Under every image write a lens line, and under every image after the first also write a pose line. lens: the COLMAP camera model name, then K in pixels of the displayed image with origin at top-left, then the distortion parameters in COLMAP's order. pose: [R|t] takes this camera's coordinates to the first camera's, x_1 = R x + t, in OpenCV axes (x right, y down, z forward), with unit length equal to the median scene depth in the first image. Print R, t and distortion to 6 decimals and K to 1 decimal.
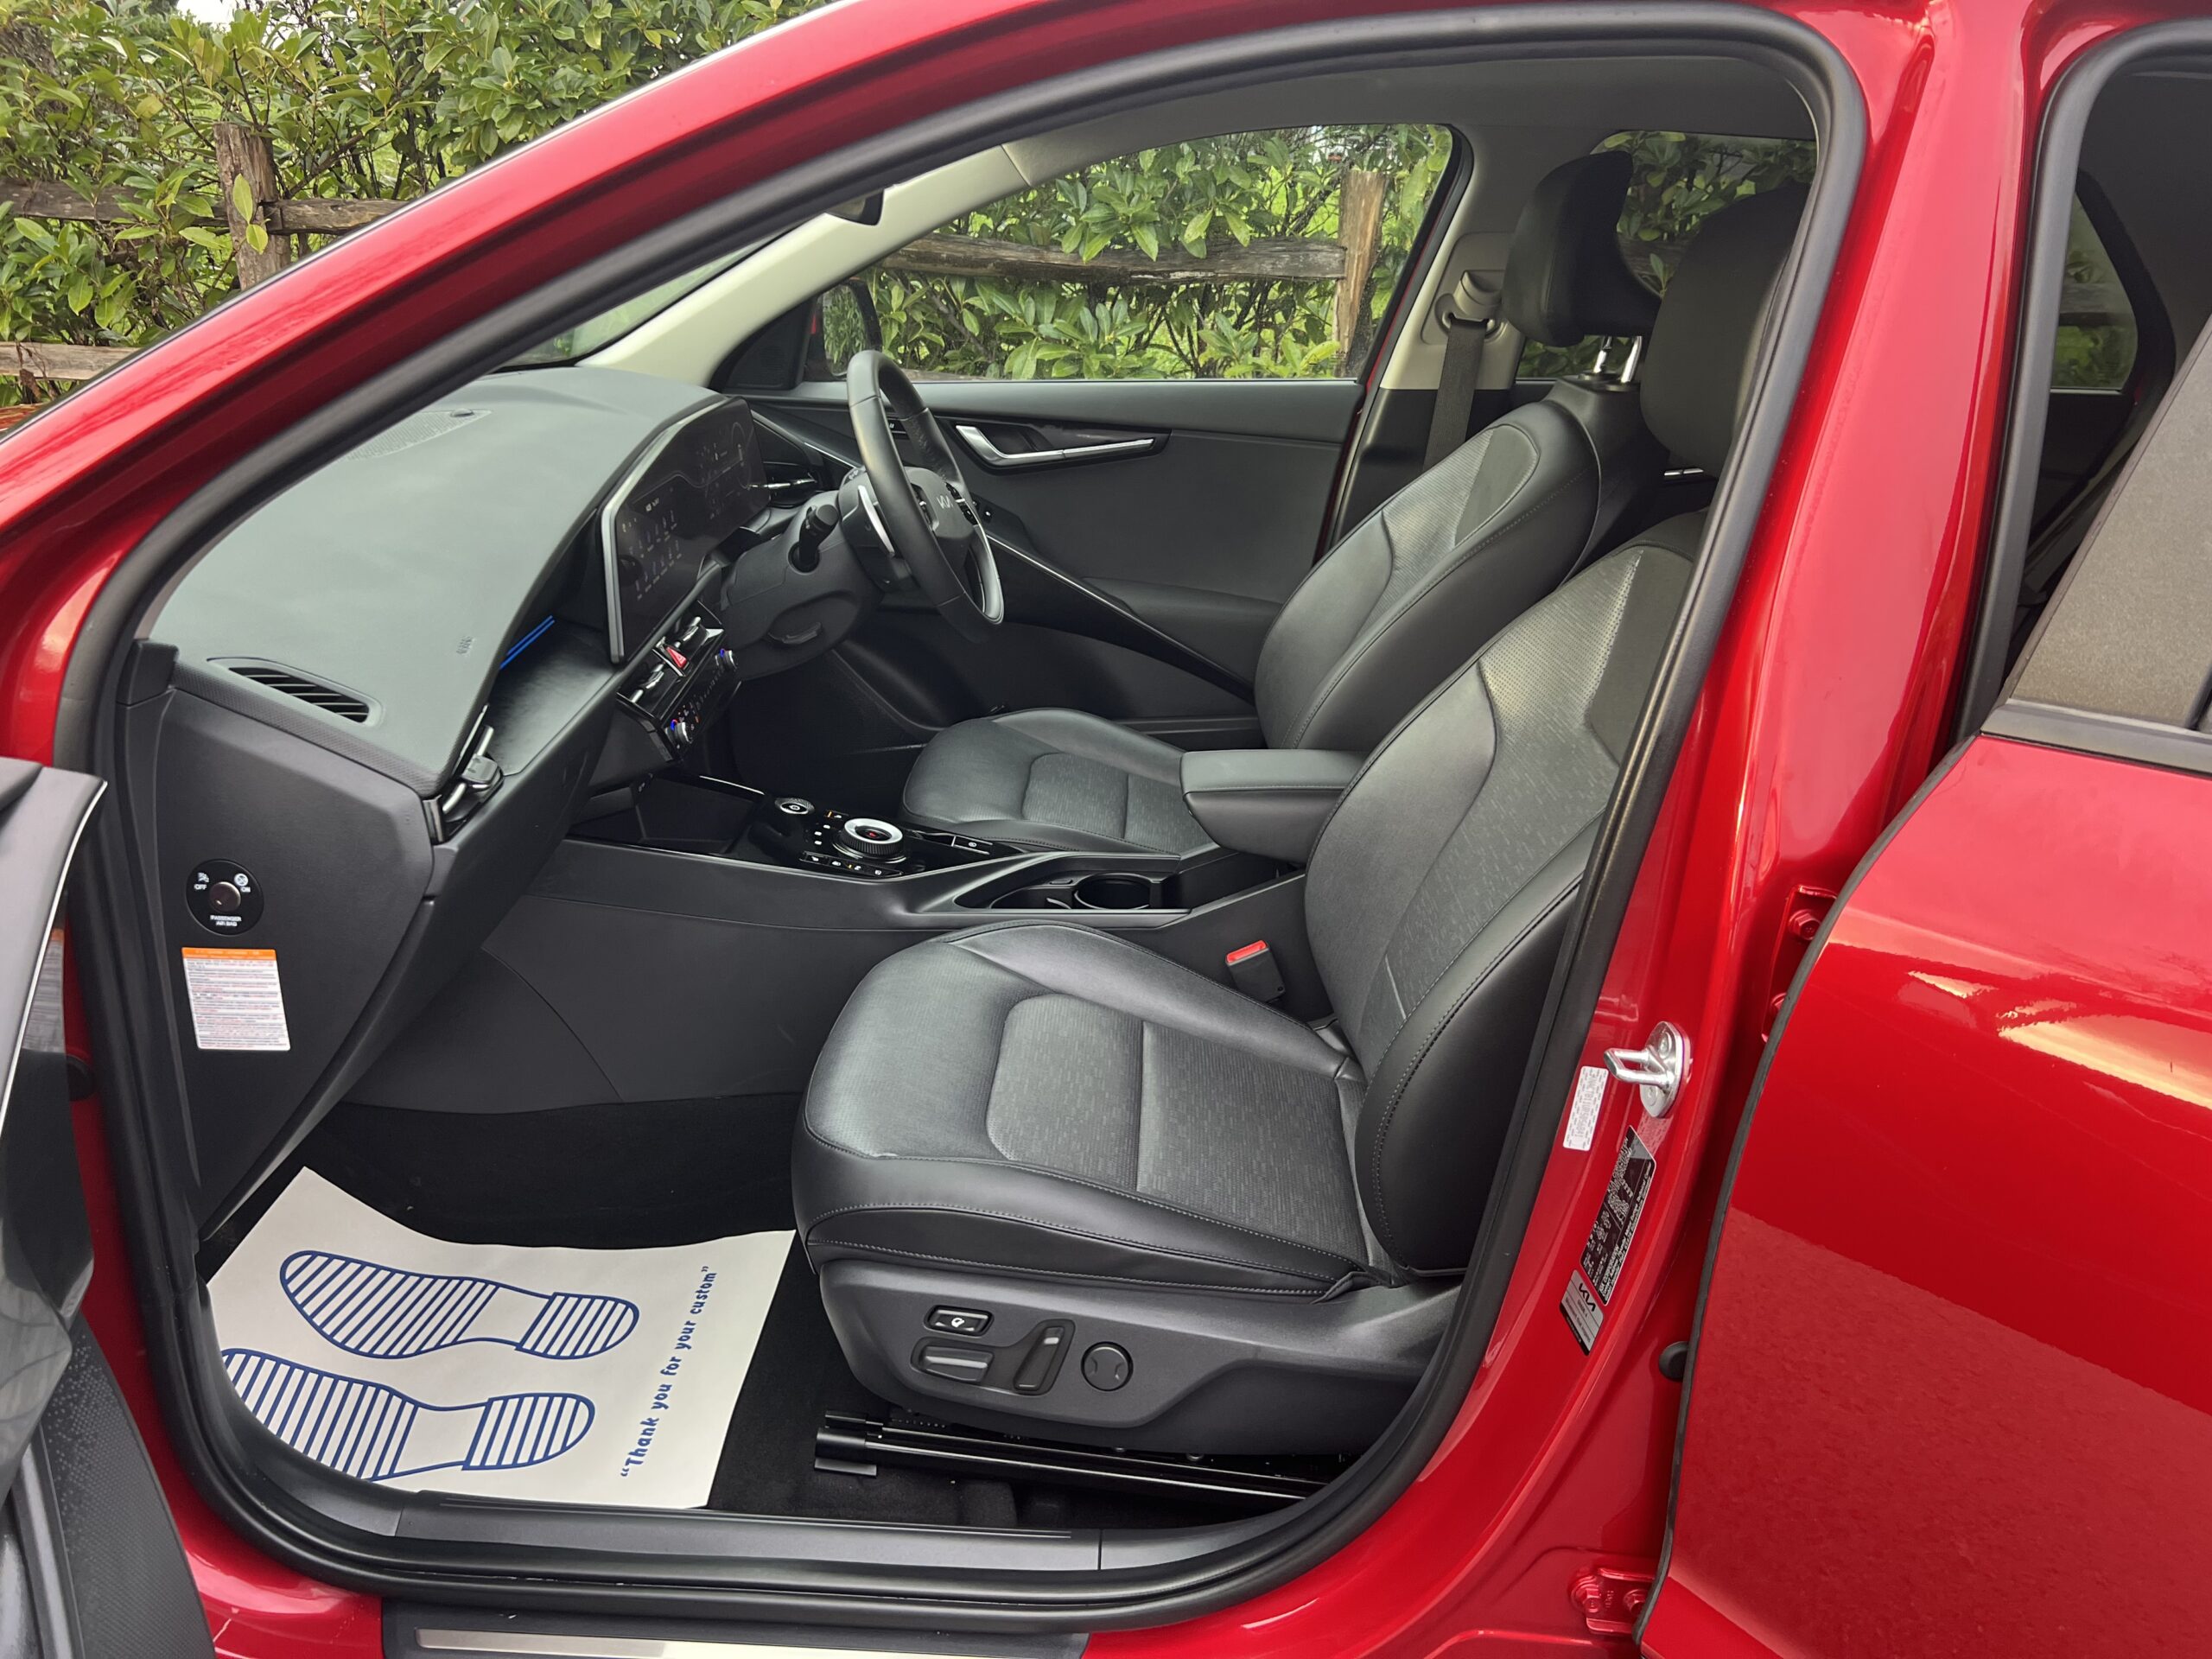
lens RADIAL K [[1659.9, 0, 1106.0], [0, 1659.9, 829.5], [0, 0, 1]] dist [0.090281, -0.063750]
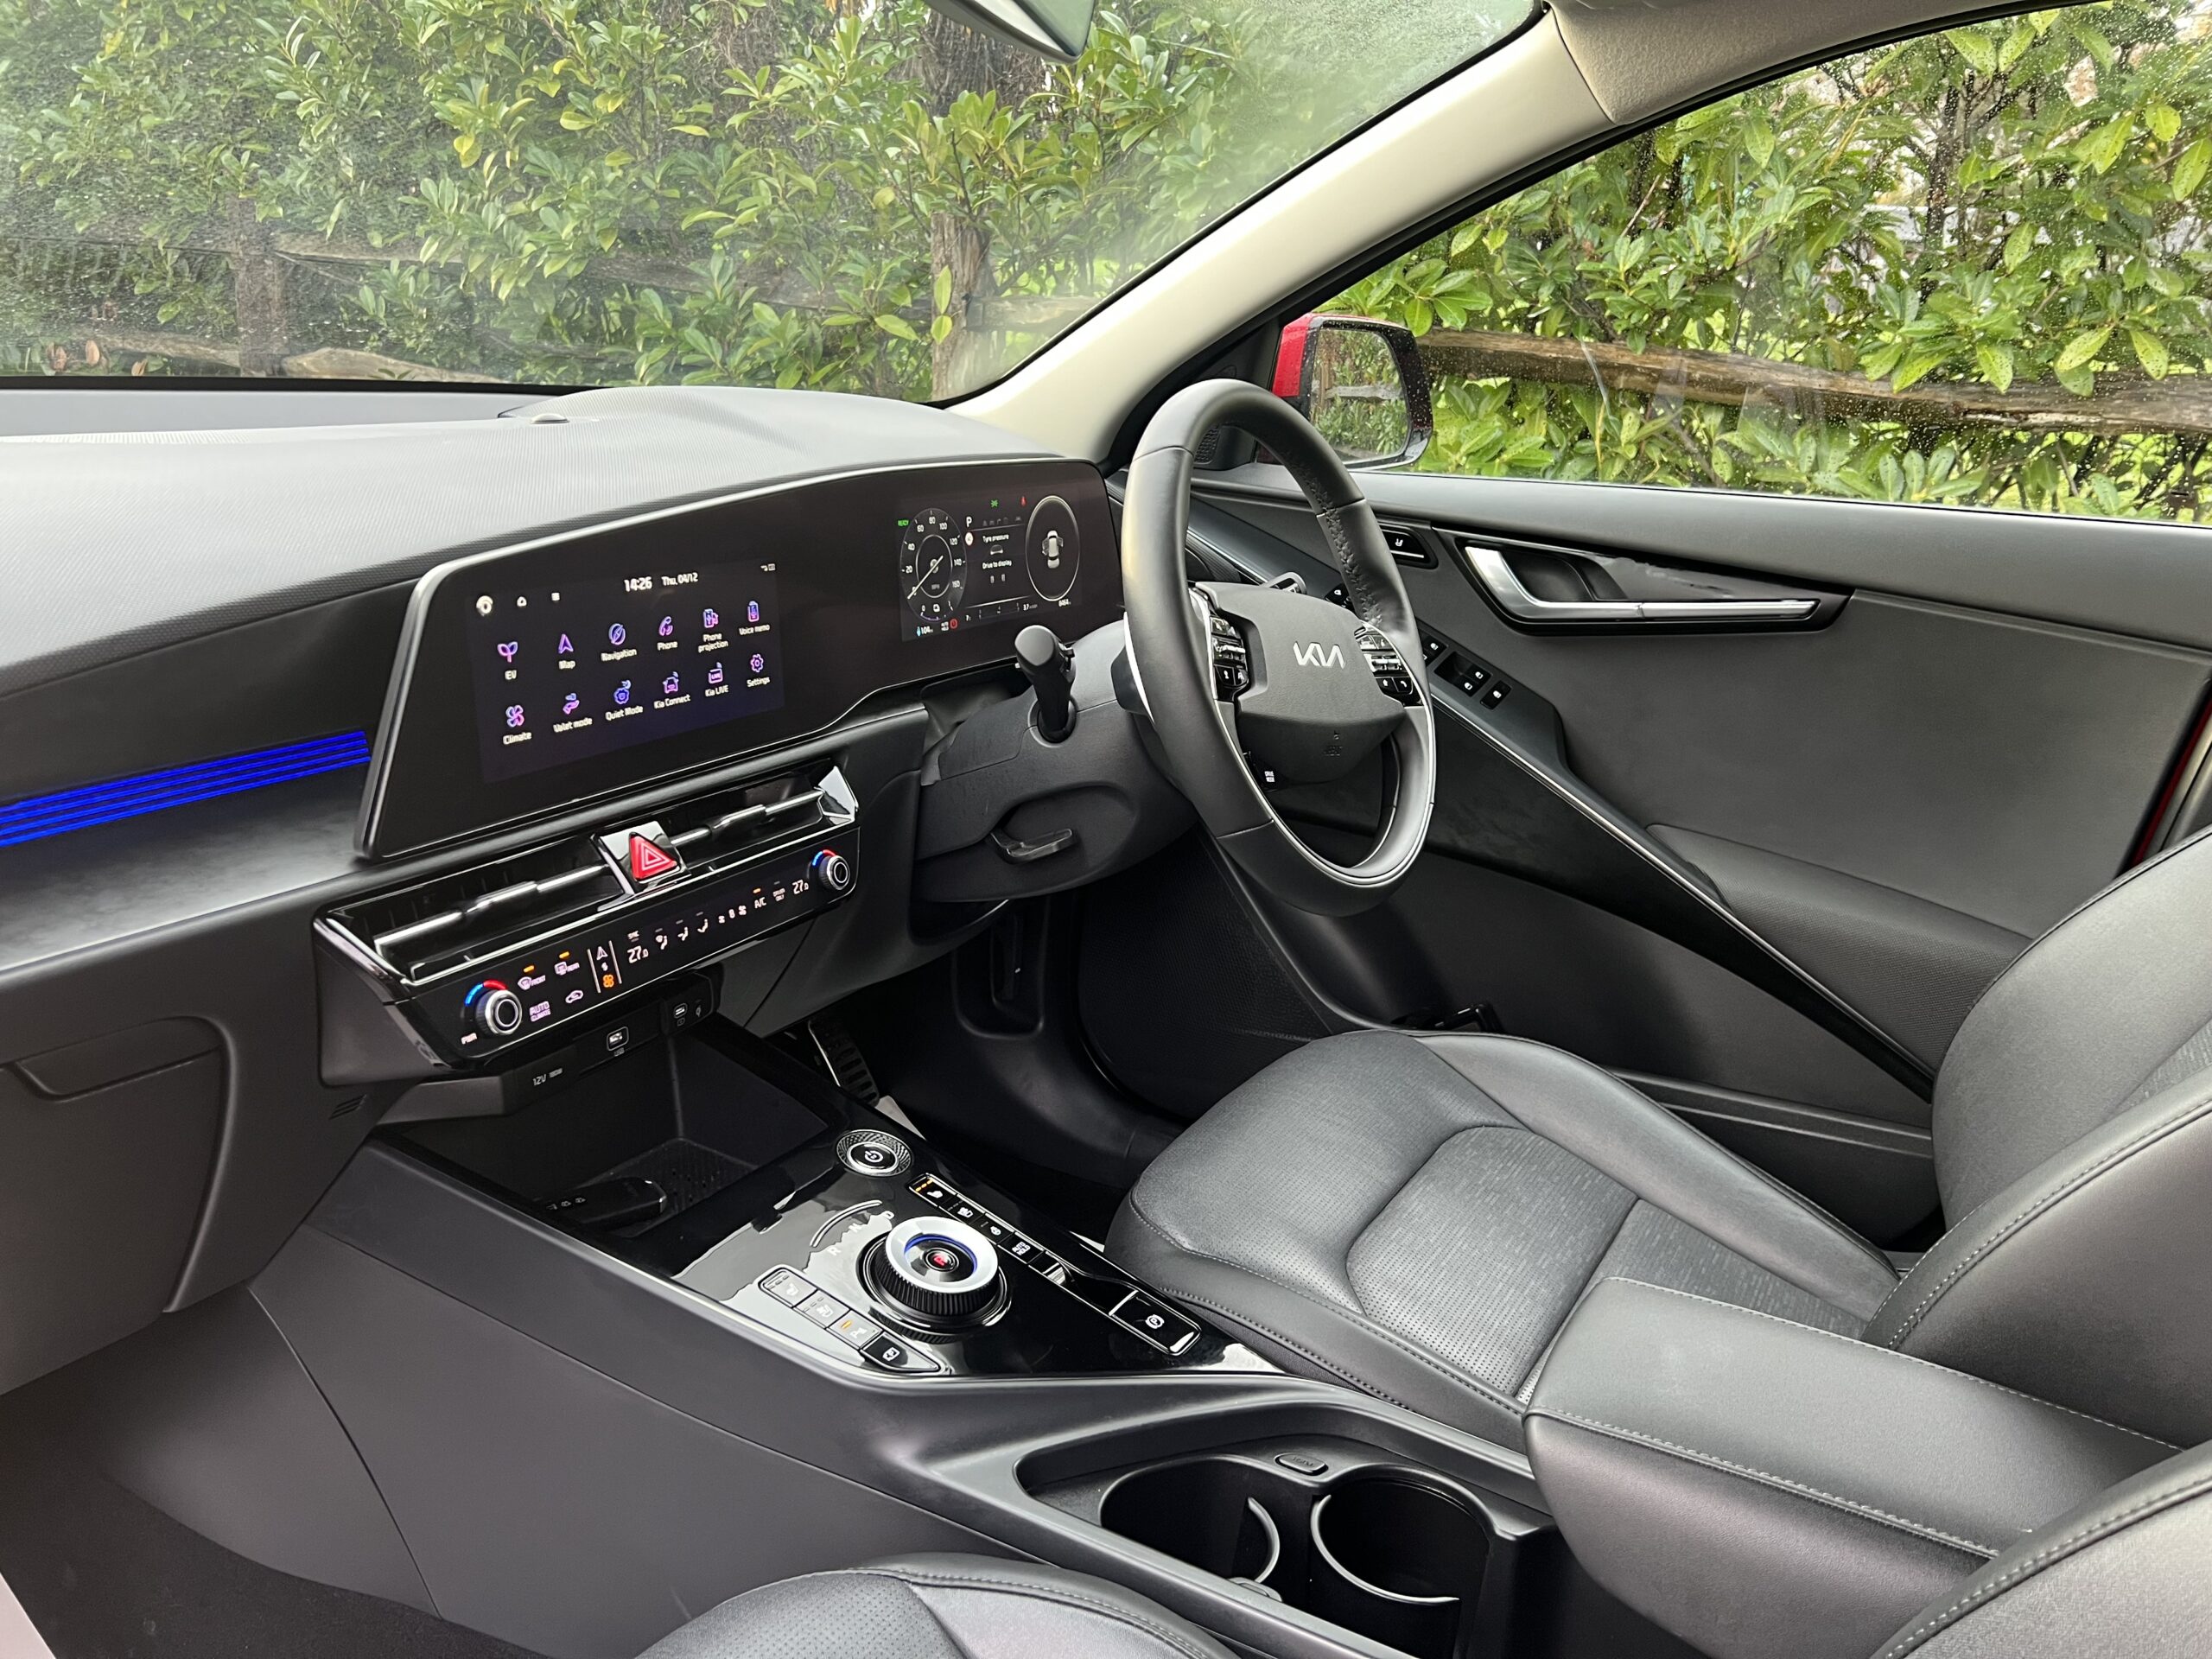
lens RADIAL K [[1659.9, 0, 1106.0], [0, 1659.9, 829.5], [0, 0, 1]] dist [0.090281, -0.063750]
pose [[0.881913, 0.169564, -0.439861, 0.042145], [-0.210291, 0.976596, -0.045155, -0.045238], [0.421910, 0.132322, 0.896930, 0.216450]]
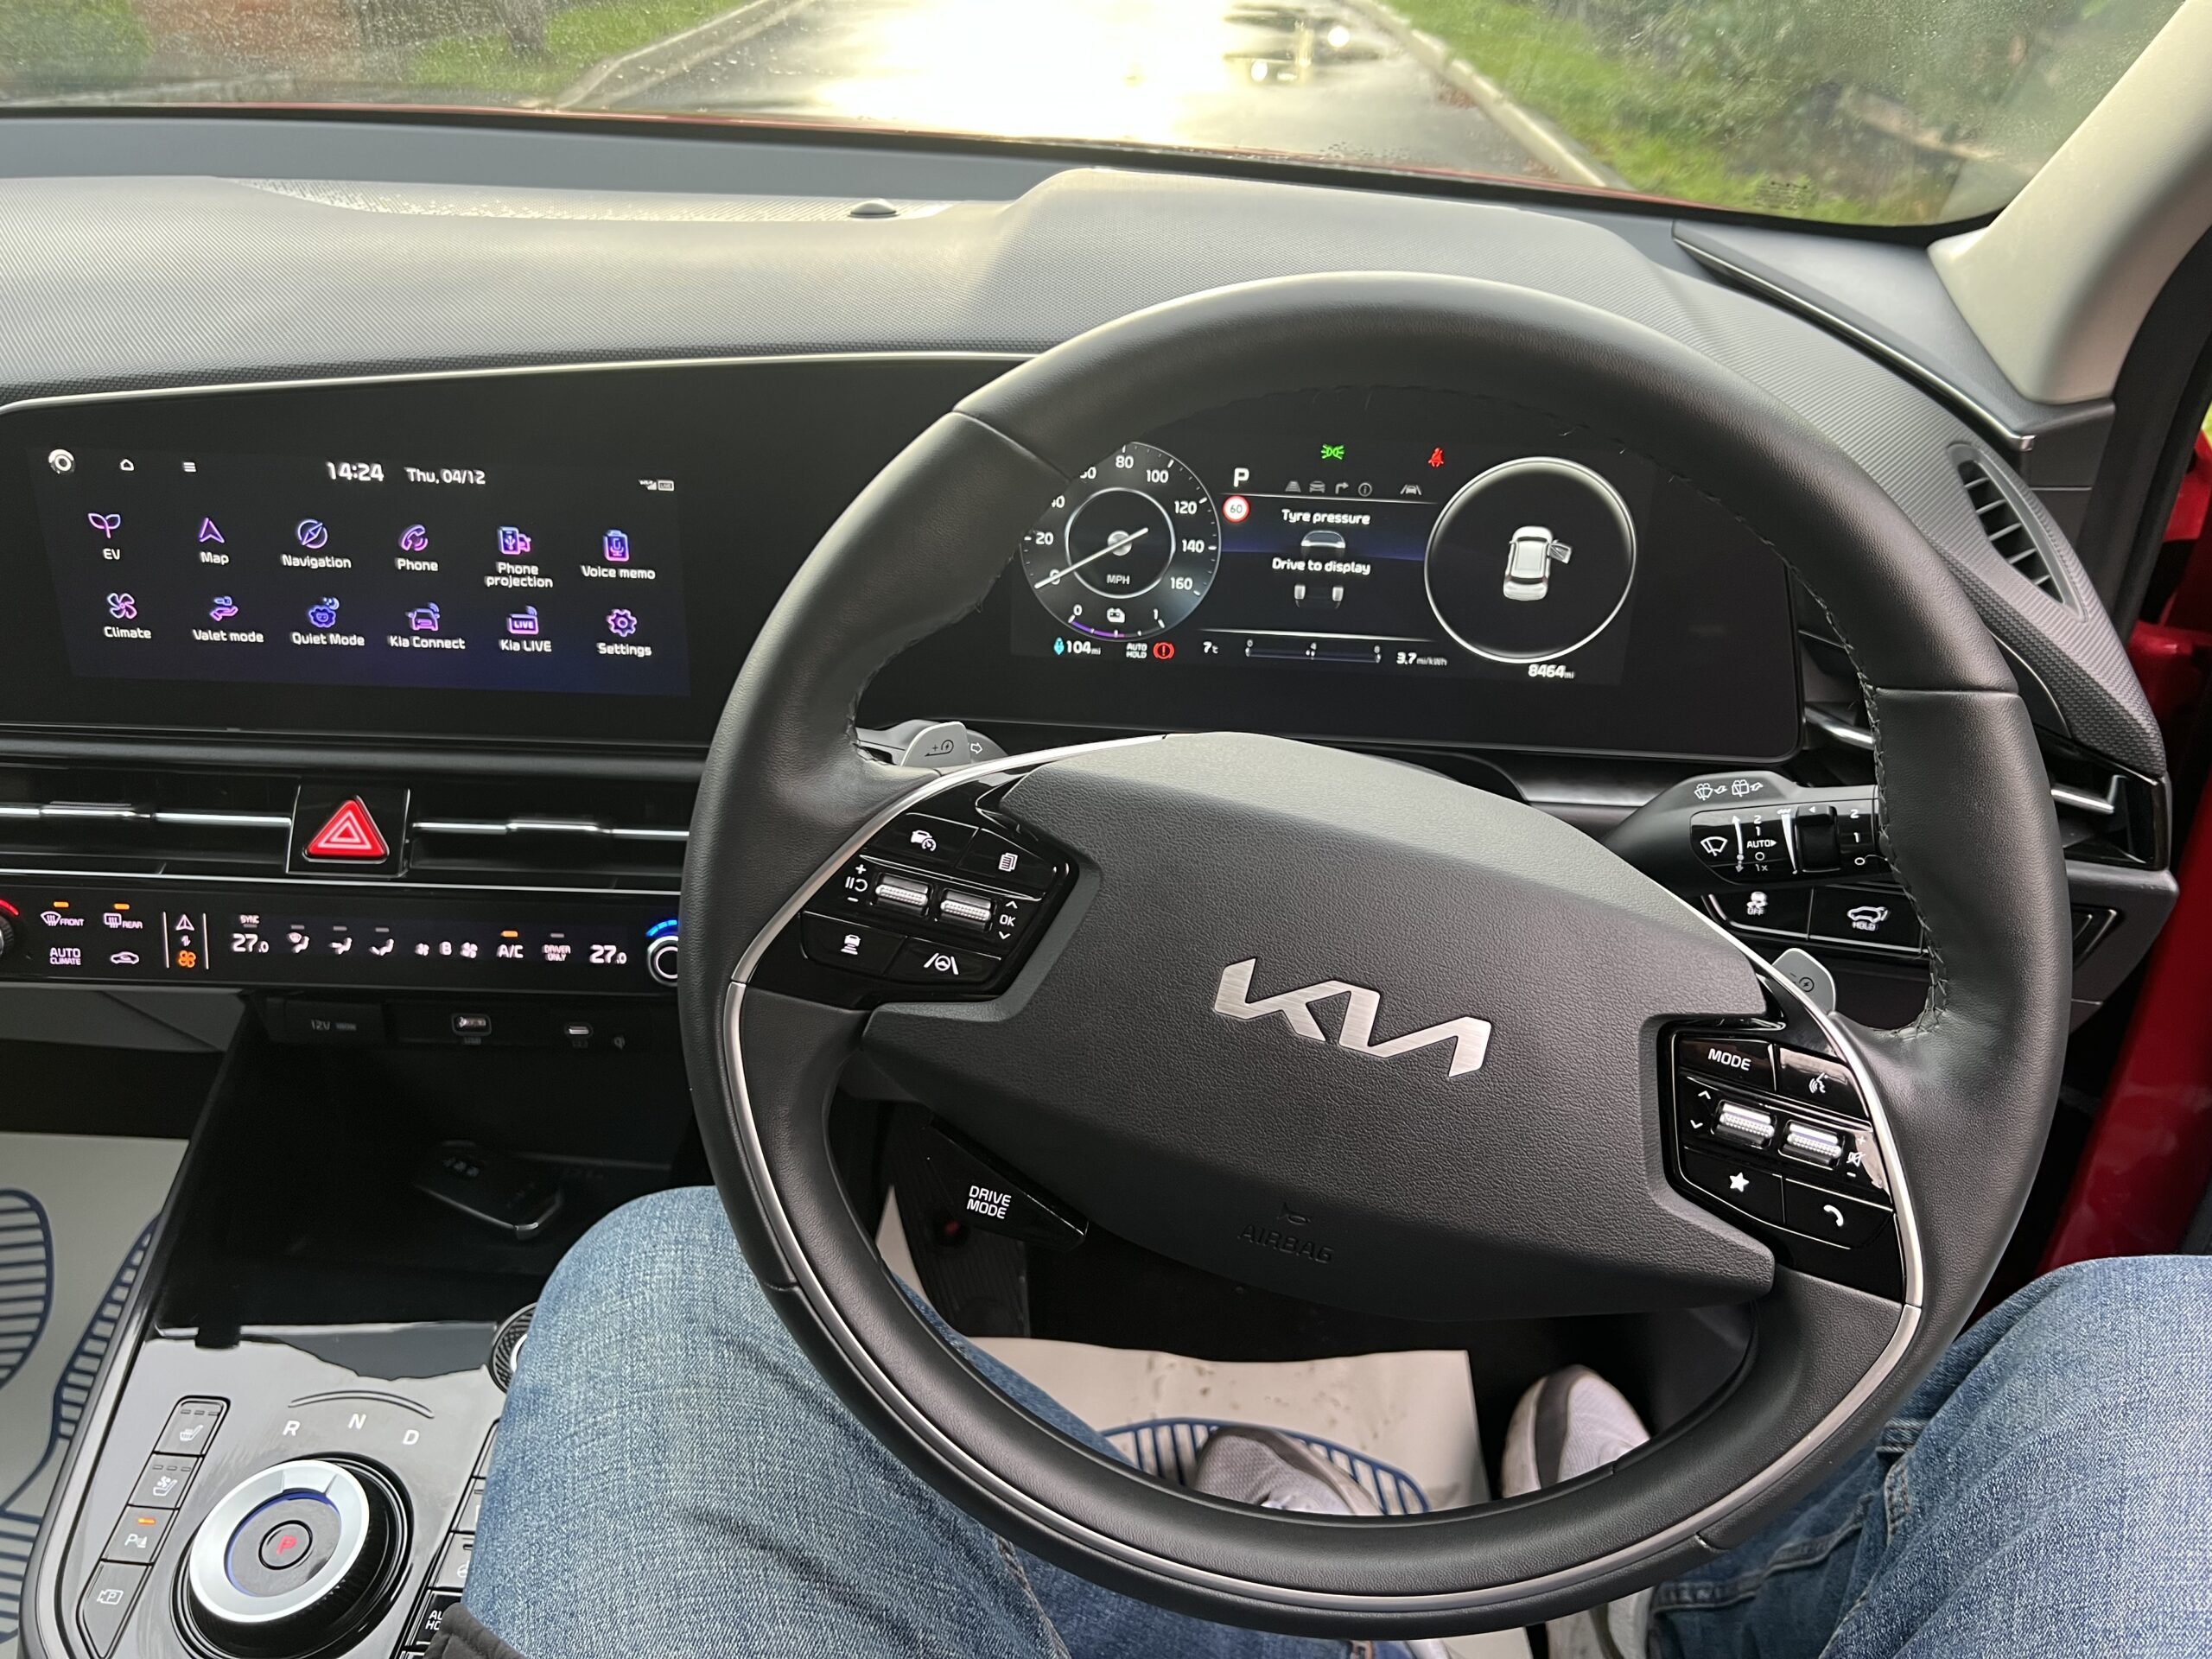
lens RADIAL K [[1691.6, 0, 1106.0], [0, 1691.6, 829.5], [0, 0, 1]] dist [0.089313, -0.133067]
pose [[-0.023996, 0.467689, -0.883568, 0.039514], [-0.388284, 0.810075, 0.439333, -0.139557], [0.921227, 0.353618, 0.162157, 0.424912]]
